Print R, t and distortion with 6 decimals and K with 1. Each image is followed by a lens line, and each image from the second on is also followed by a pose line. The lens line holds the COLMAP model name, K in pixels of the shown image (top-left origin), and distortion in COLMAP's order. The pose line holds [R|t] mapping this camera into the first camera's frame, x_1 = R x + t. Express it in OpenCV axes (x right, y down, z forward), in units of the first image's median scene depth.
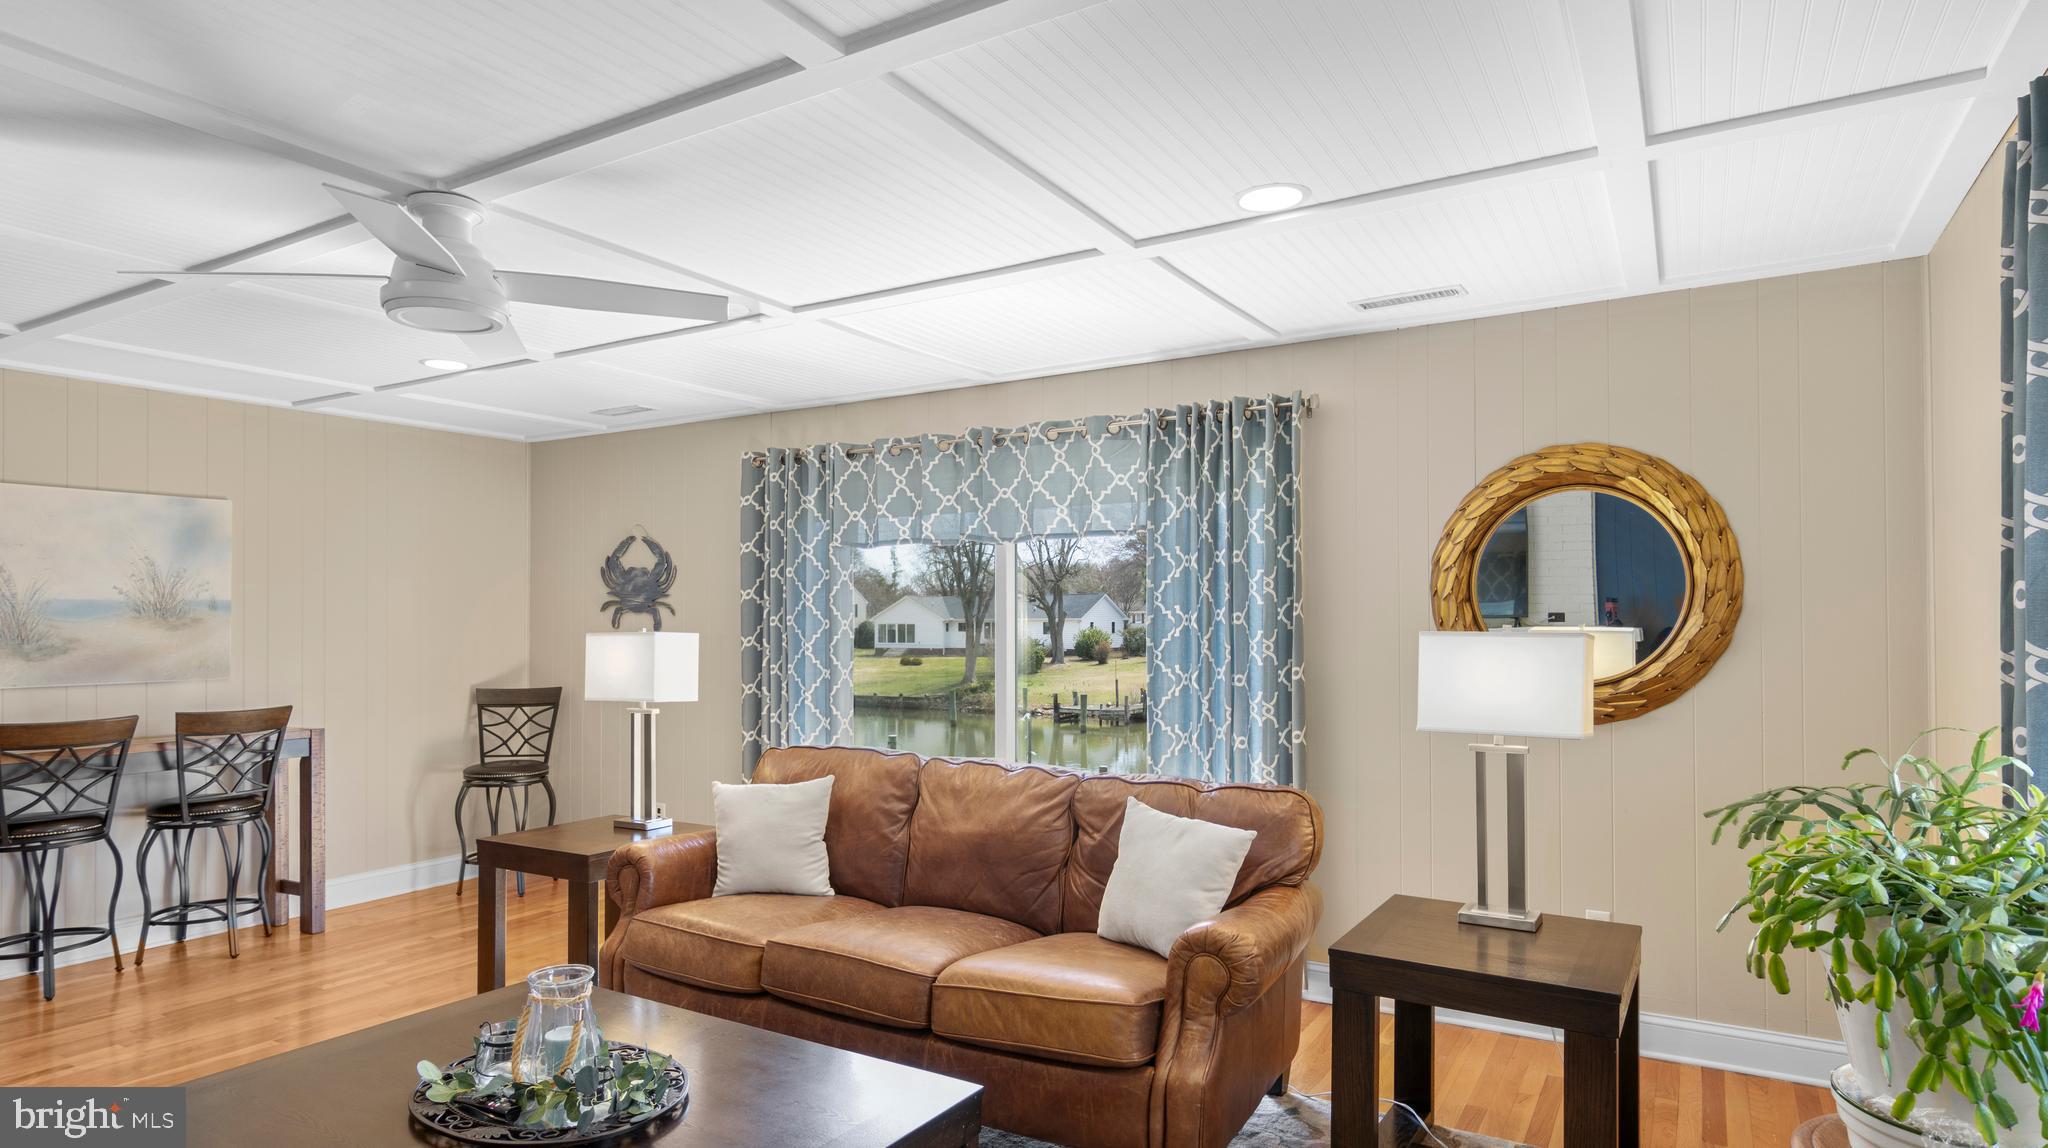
lens RADIAL K [[1083.2, 0, 1024.0], [0, 1083.2, 574.0], [0, 0, 1]] dist [-0.000665, 0.000162]
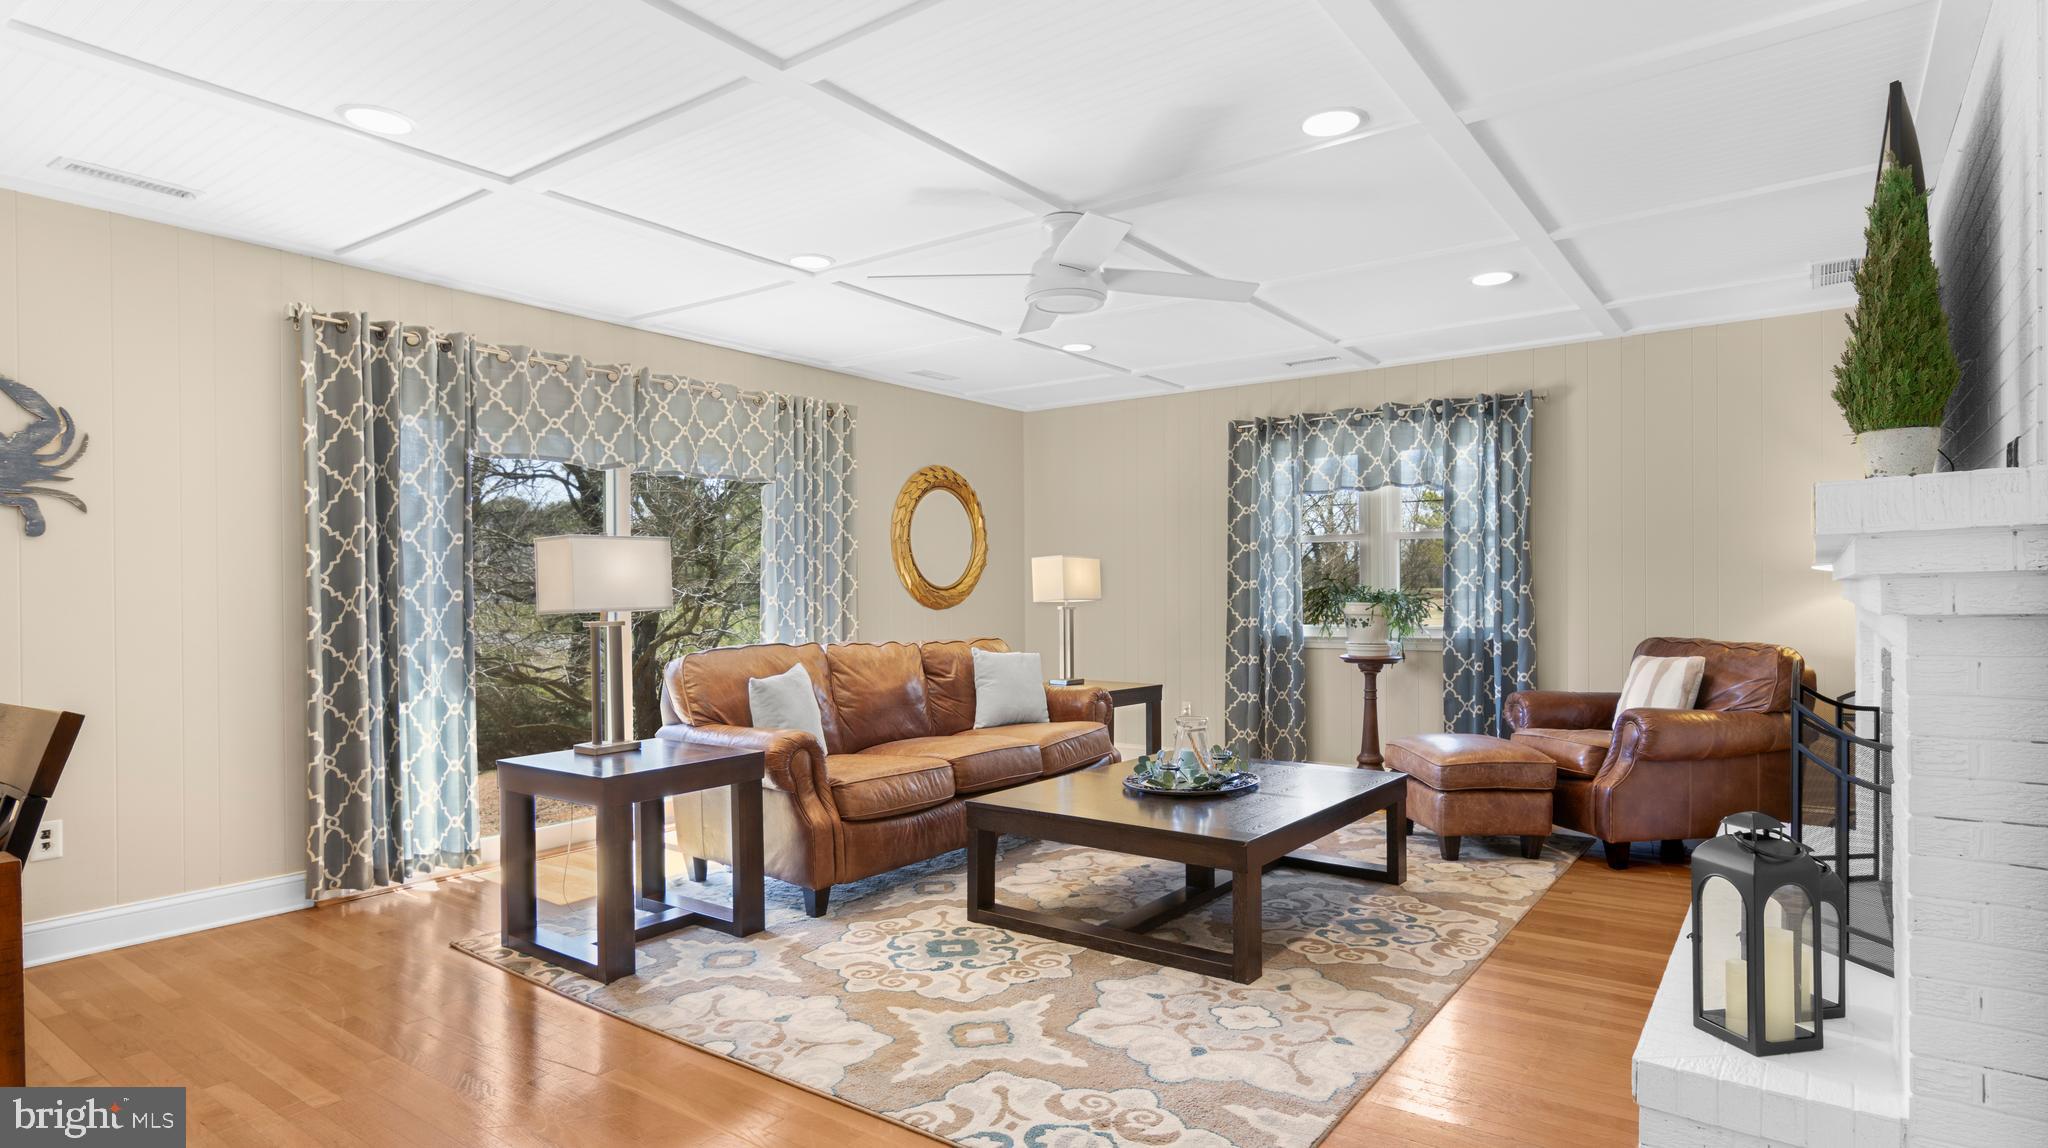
lens RADIAL K [[1083.2, 0, 1024.0], [0, 1083.2, 574.0], [0, 0, 1]] dist [-0.000665, 0.000162]
pose [[0.107388, 0.029873, 0.993768, -1.092487], [-0.032013, 0.999134, -0.026575, 0.089774], [-0.993702, -0.028960, 0.108251, 0.514492]]
